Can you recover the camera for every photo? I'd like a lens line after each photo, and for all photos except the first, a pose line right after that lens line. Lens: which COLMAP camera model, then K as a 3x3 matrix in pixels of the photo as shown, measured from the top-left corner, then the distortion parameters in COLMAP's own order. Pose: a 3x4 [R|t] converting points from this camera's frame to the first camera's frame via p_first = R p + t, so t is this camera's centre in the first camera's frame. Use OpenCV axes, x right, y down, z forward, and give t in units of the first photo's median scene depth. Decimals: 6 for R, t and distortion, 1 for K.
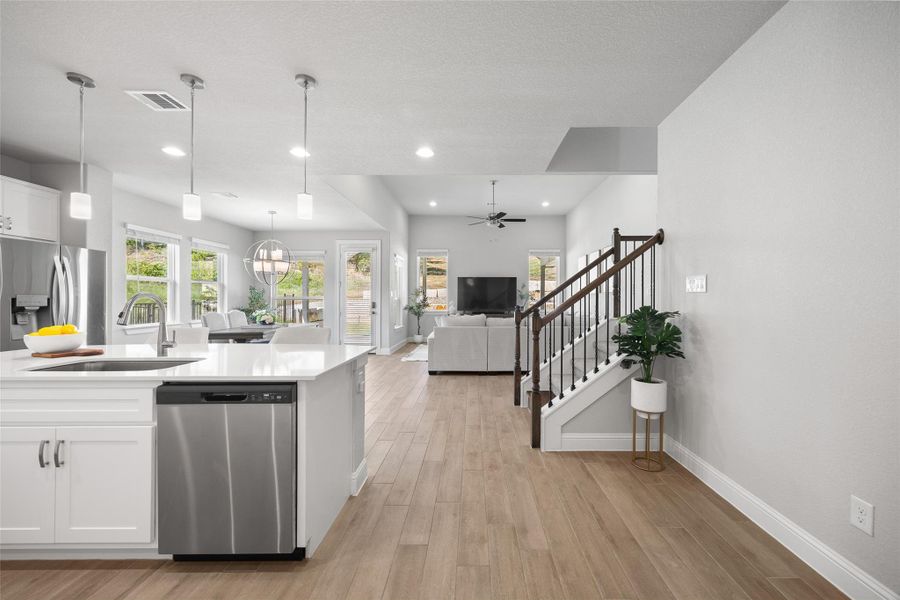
lens RADIAL K [[344.4, 0, 464.2], [0, 344.4, 299.7], [0, 0, 1]] dist [0.015510, 0.000037]
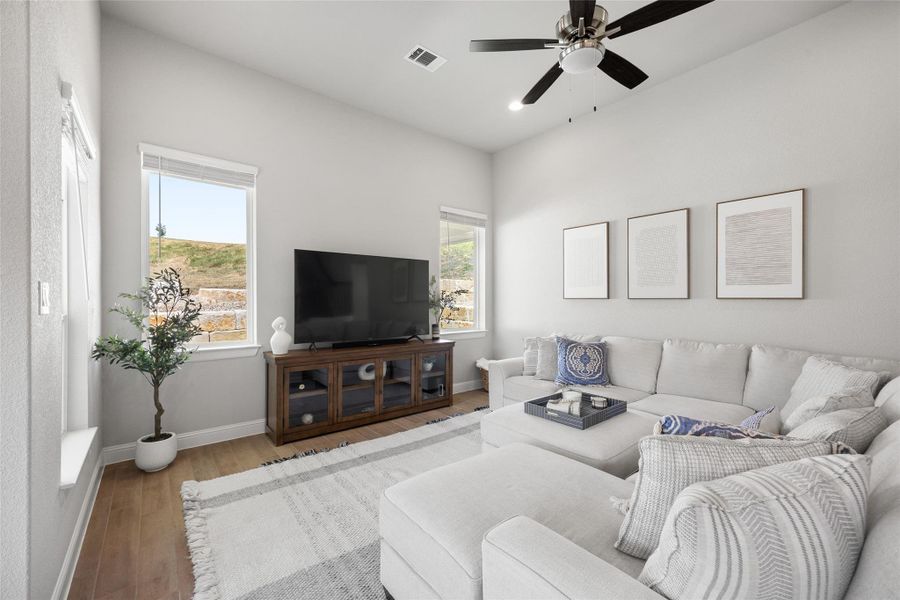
lens RADIAL K [[372.3, 0, 450.0], [0, 372.3, 300.0], [0, 0, 1]] dist [0.000093, 0.000008]
pose [[0.764805, -0.004438, 0.644246, -0.234293], [0.003570, 0.999990, 0.002651, -0.021457], [-0.644251, 0.000272, 0.764814, 0.976177]]
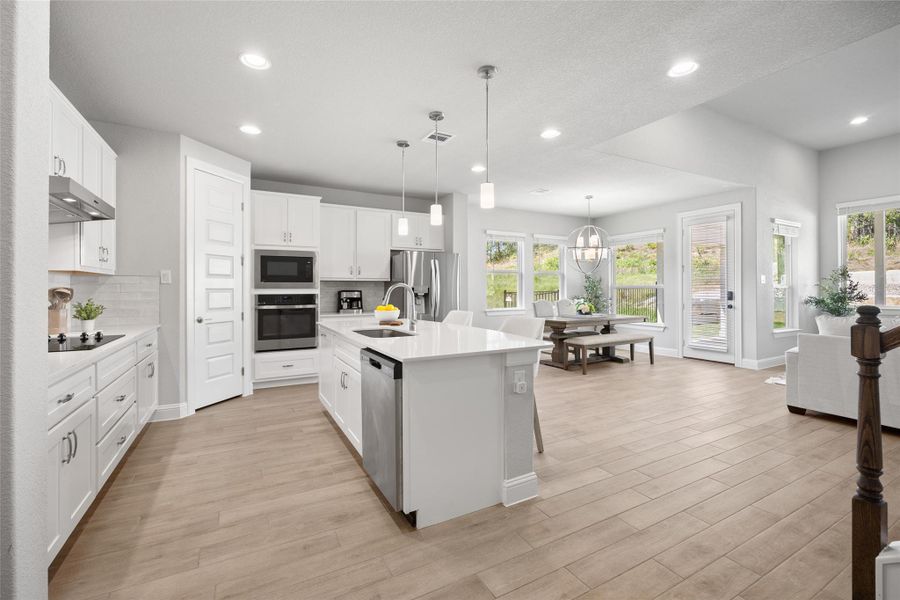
lens RADIAL K [[385.5, 0, 451.2], [0, 385.5, 287.1], [0, 0, 1]] dist [-0.001888, -0.000151]
pose [[0.499770, -0.004635, -0.866146, 0.176780], [0.001422, 0.999989, -0.004531, 0.000616], [0.866157, 0.001032, 0.499771, 0.137542]]
